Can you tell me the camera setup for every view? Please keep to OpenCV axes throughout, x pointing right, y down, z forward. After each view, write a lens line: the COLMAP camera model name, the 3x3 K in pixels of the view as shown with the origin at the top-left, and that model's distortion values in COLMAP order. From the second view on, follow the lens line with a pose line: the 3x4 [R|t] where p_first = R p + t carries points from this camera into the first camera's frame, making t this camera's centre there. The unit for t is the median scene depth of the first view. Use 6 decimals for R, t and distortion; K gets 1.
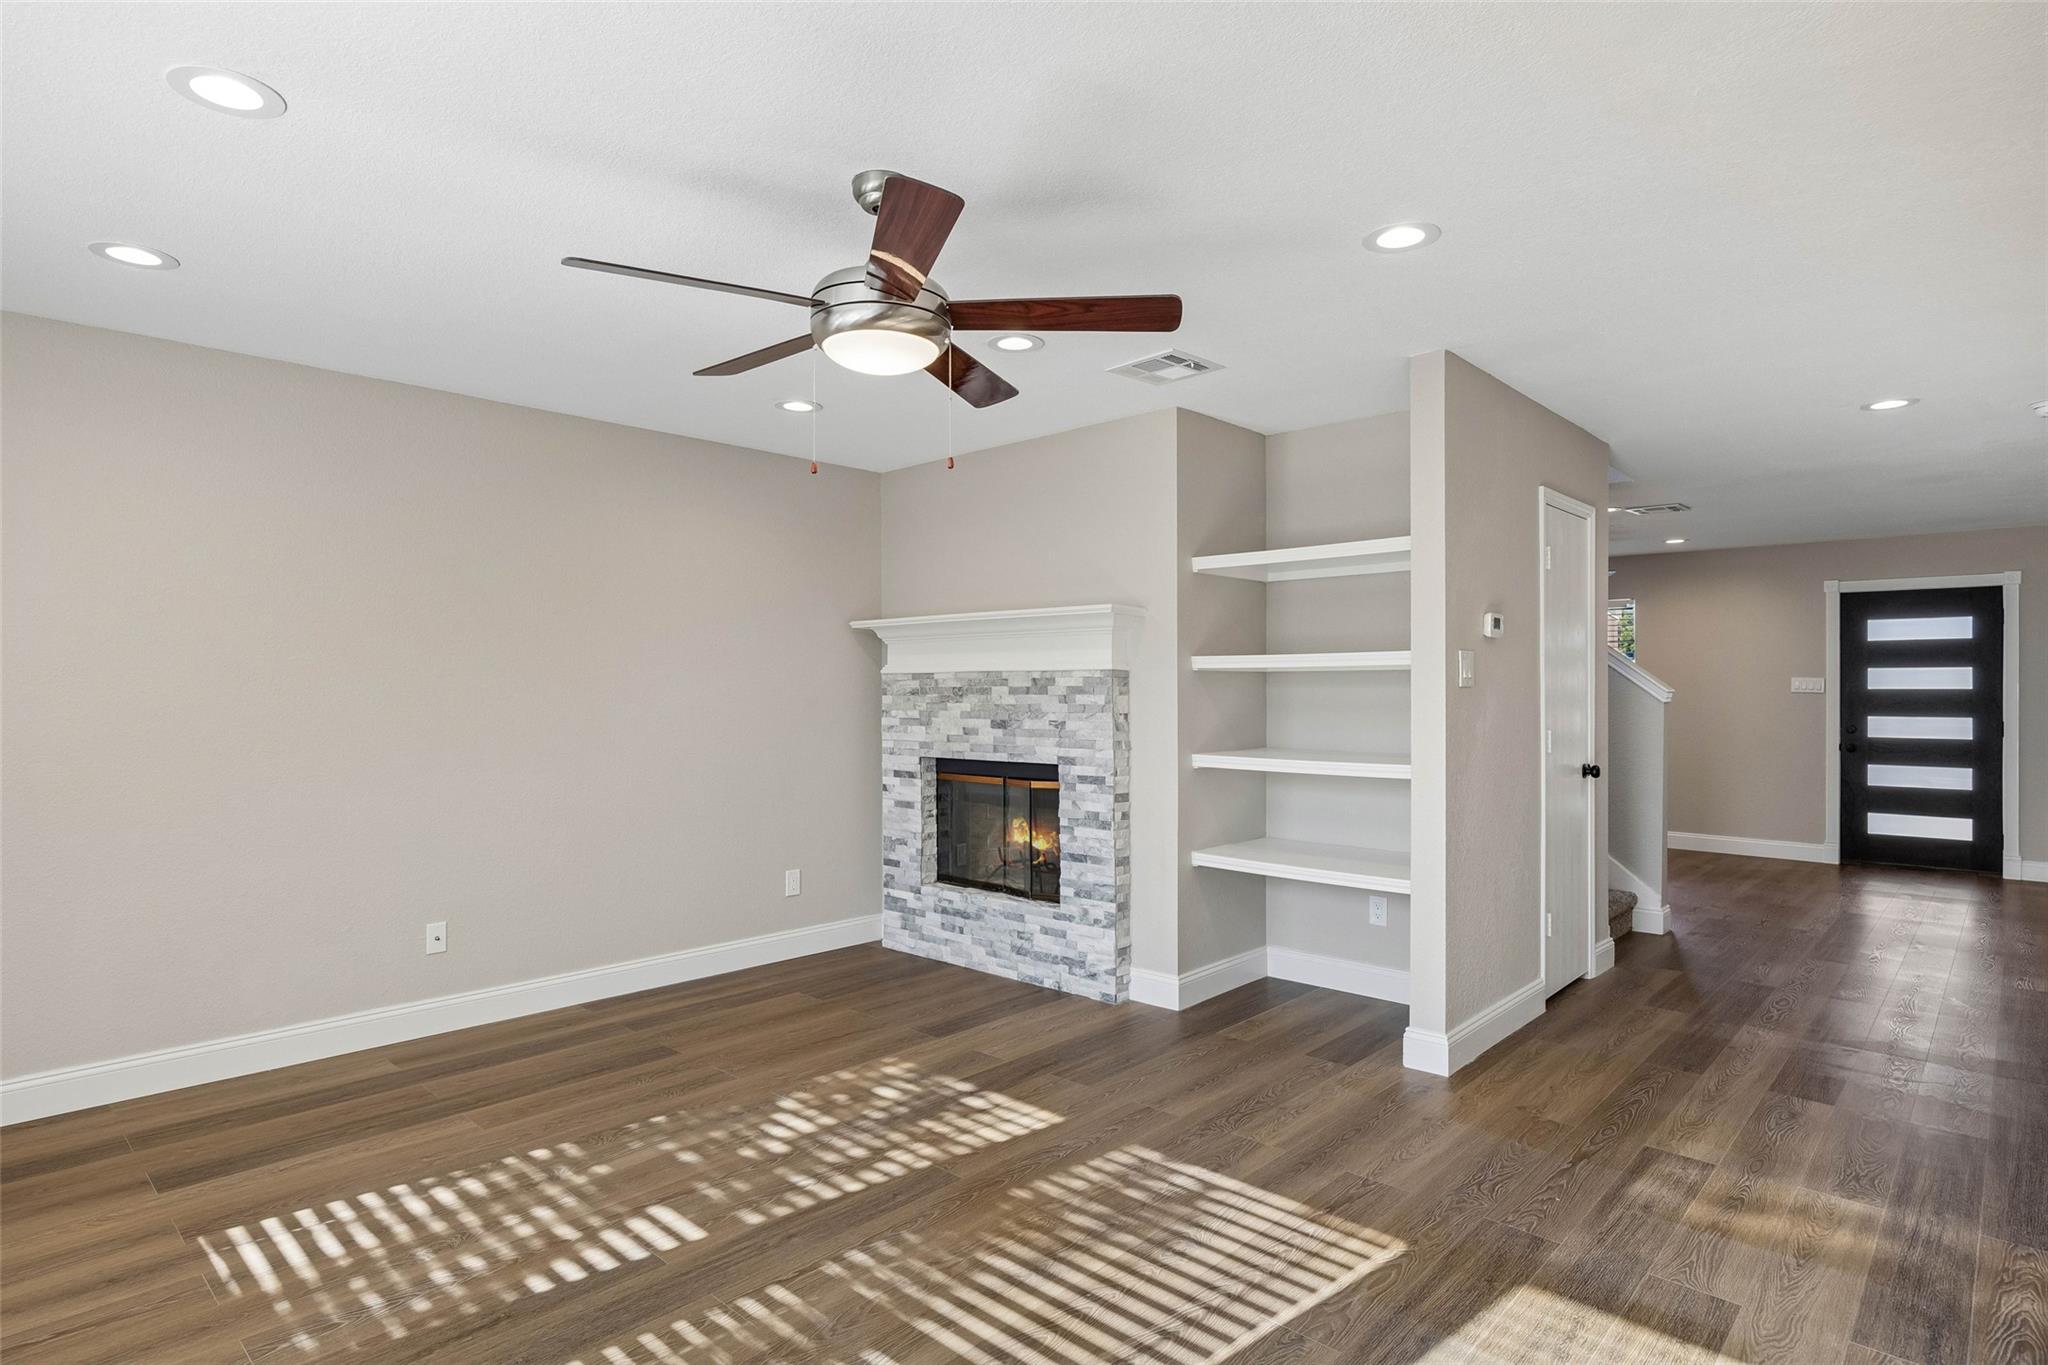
lens RADIAL K [[1062.7, 0, 1016.6], [0, 1062.7, 695.7], [0, 0, 1]] dist [-0.007239, 0.001585]
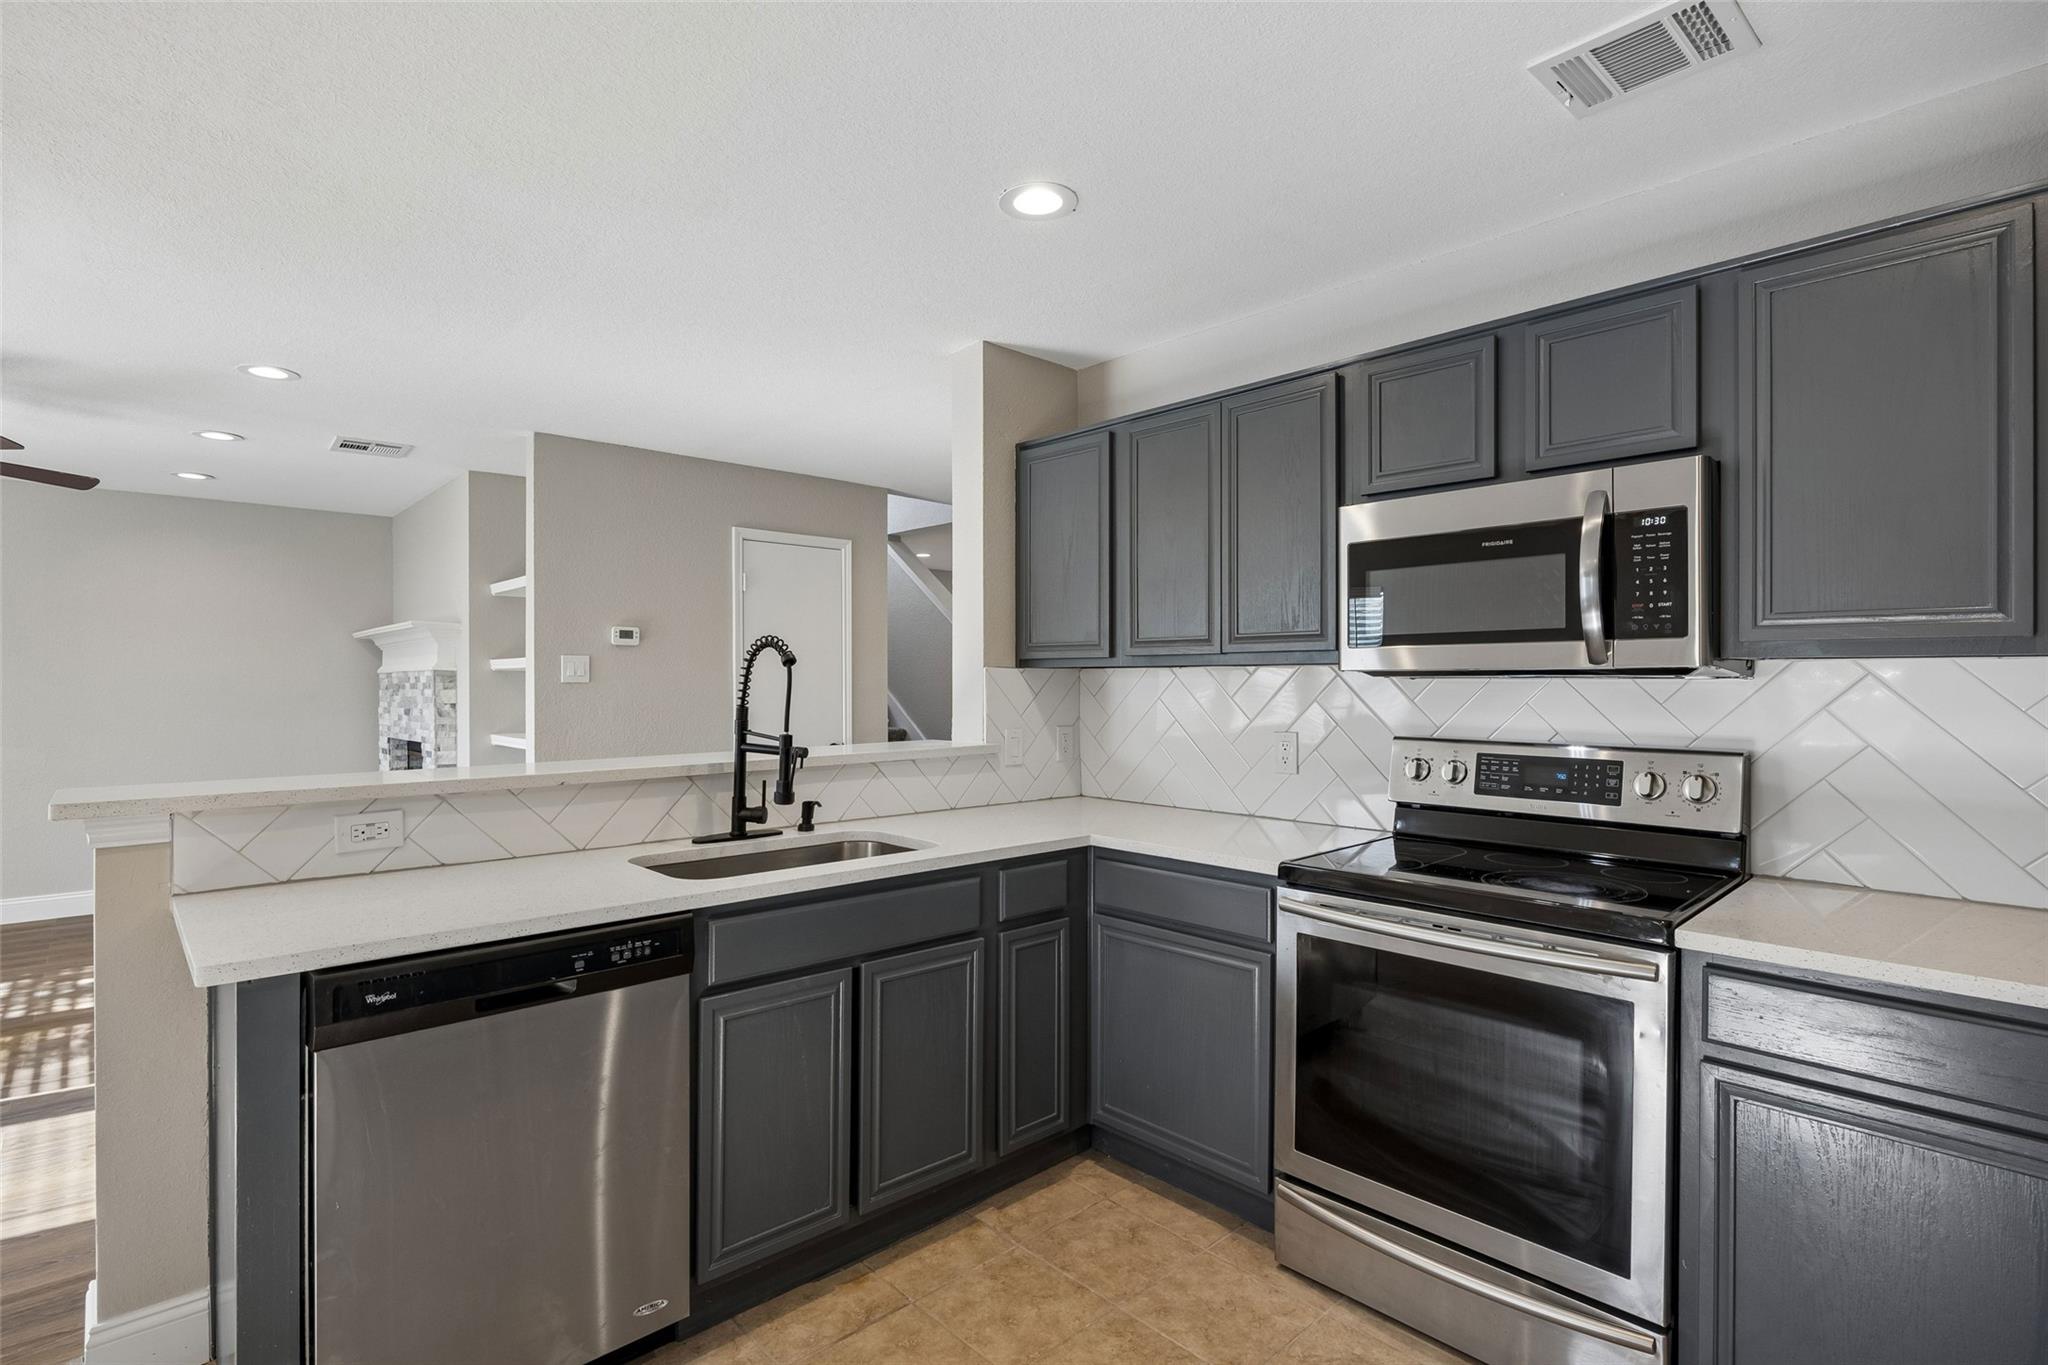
lens RADIAL K [[963.7, 0, 1023.0], [0, 963.7, 680.3], [0, 0, 1]] dist [-0.009028, 0.000860]
pose [[0.998037, -0.005722, -0.062368, 1.160805], [0.005216, 0.999952, -0.008281, 0.002130], [0.062413, 0.007940, 0.998019, -0.182416]]
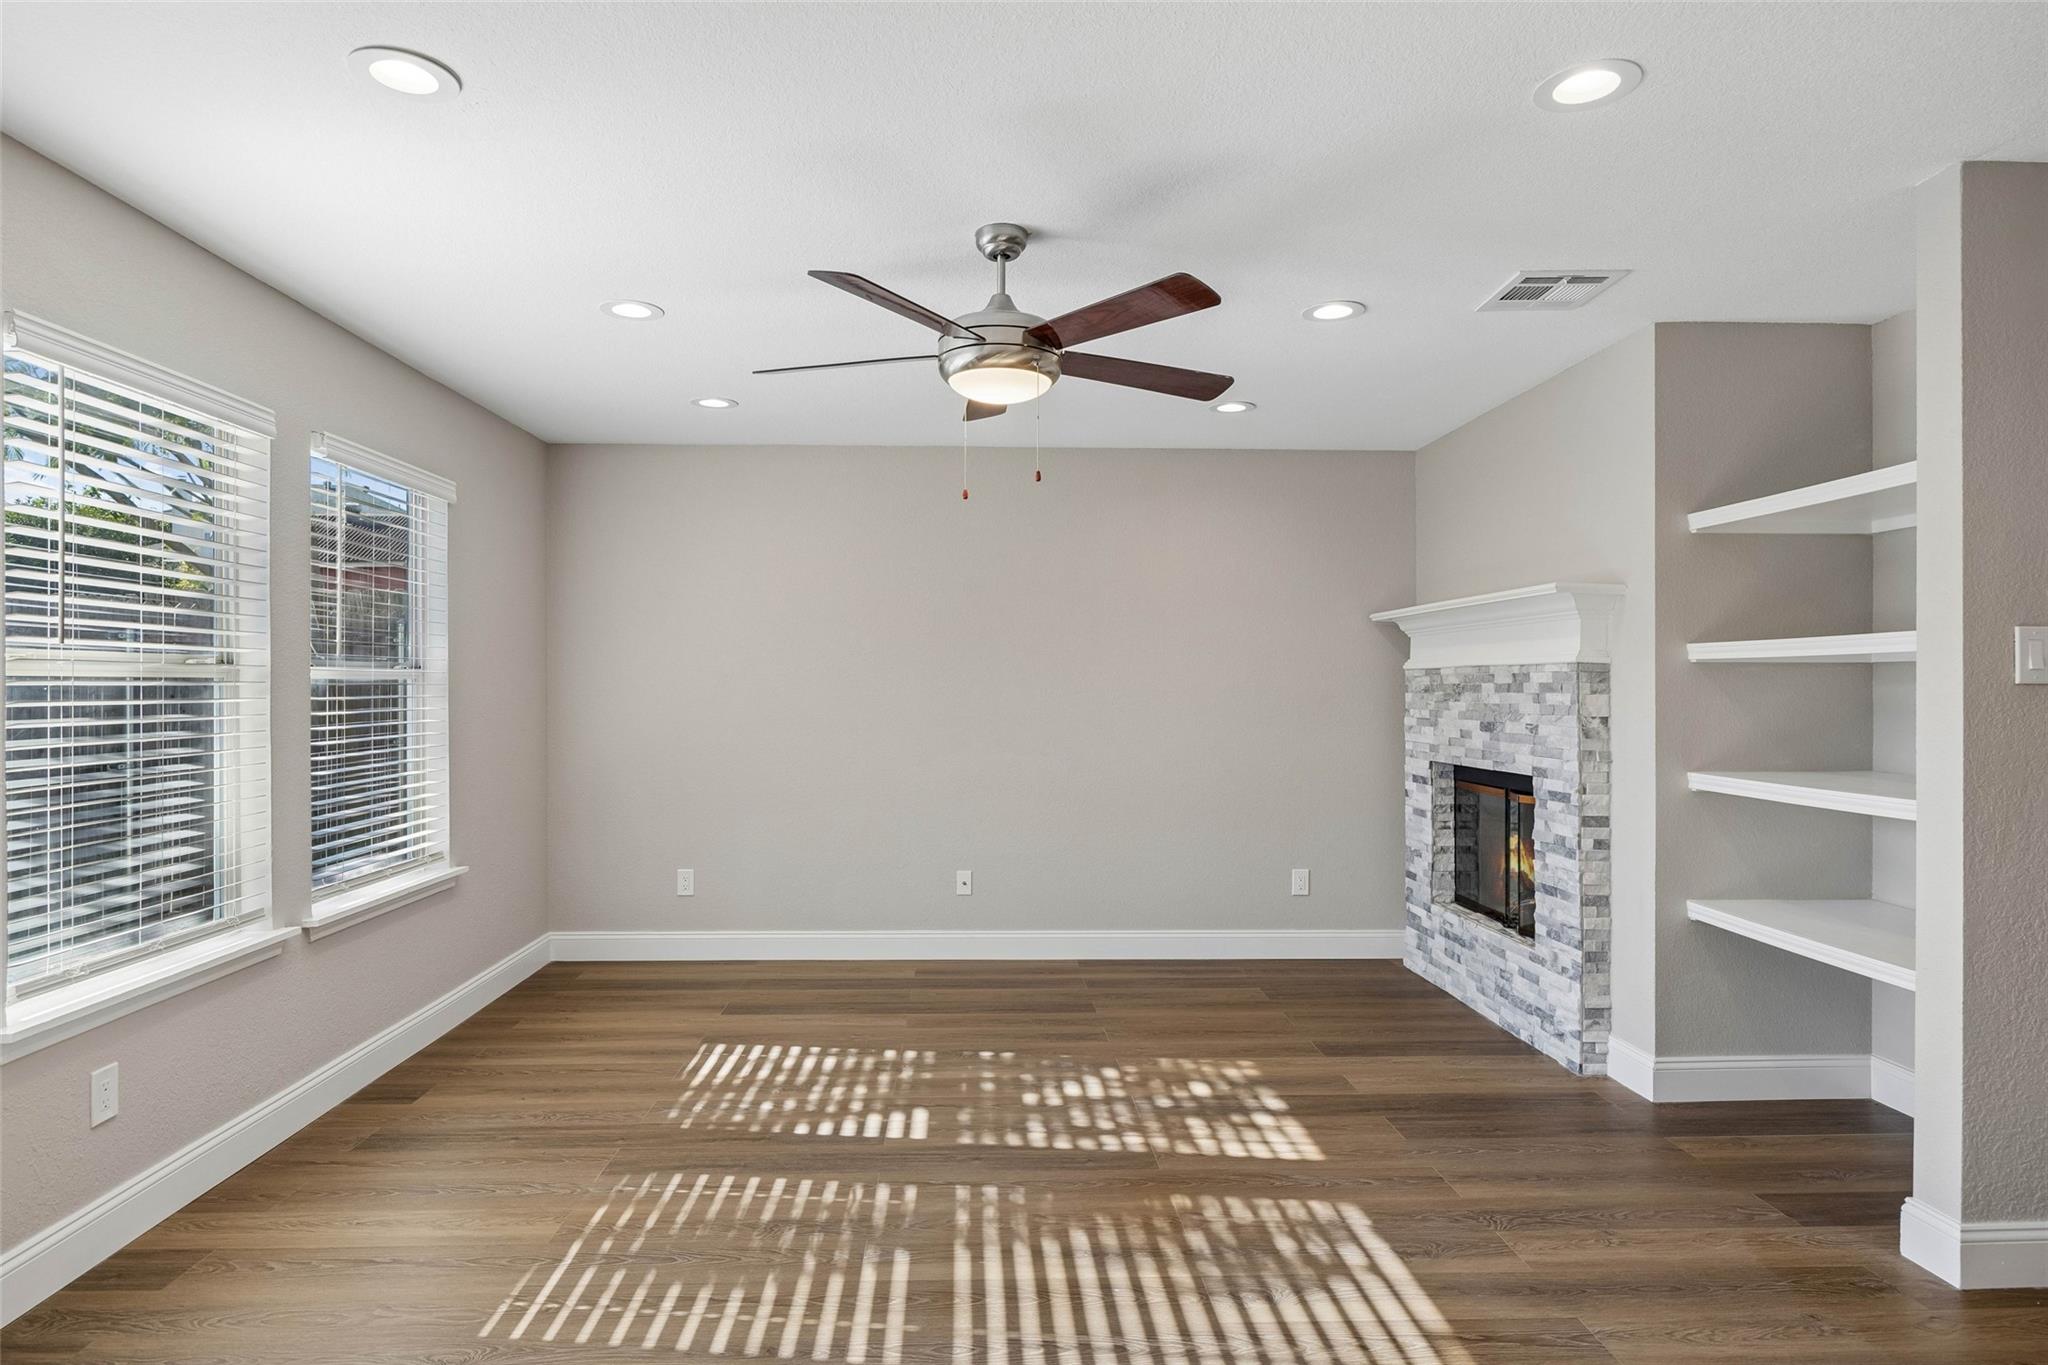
lens RADIAL K [[1115.3, 0, 1014.9], [0, 1115.3, 693.1], [0, 0, 1]] dist [-0.013753, 0.003794]
pose [[0.711422, 0.007408, -0.702726, 0.494709], [-0.005045, 0.999973, 0.005434, -0.004651], [0.702747, -0.000320, 0.711440, 0.126127]]
